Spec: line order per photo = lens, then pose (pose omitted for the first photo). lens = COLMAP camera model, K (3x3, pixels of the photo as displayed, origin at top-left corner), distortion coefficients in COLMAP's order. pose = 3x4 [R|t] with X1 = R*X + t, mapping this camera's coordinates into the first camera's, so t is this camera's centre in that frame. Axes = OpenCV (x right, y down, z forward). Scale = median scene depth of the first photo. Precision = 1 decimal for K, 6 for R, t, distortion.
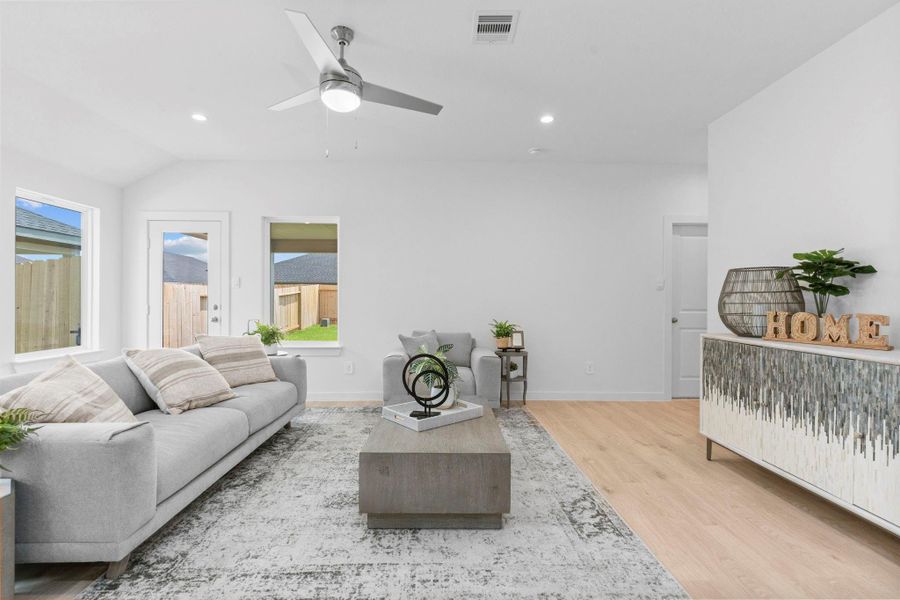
lens RADIAL K [[424.1, 0, 446.8], [0, 424.1, 300.8], [0, 0, 1]] dist [0.000818, 0.000094]
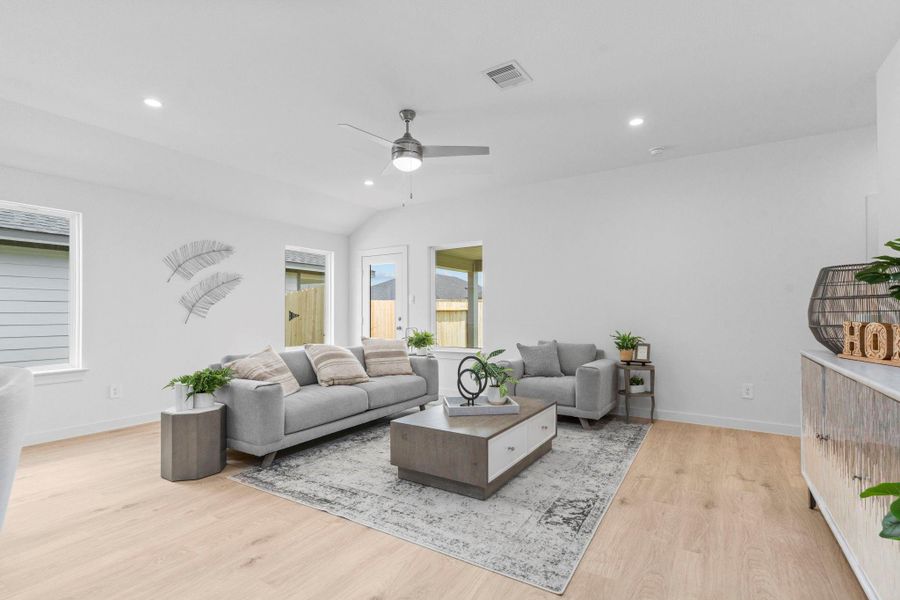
lens RADIAL K [[431.3, 0, 449.4], [0, 431.3, 310.9], [0, 0, 1]] dist [0.000774, 0.000288]
pose [[0.836381, -0.010456, -0.548048, 0.587805], [0.006699, 0.999938, -0.008854, 0.007428], [0.548107, 0.003734, 0.836400, -0.065857]]
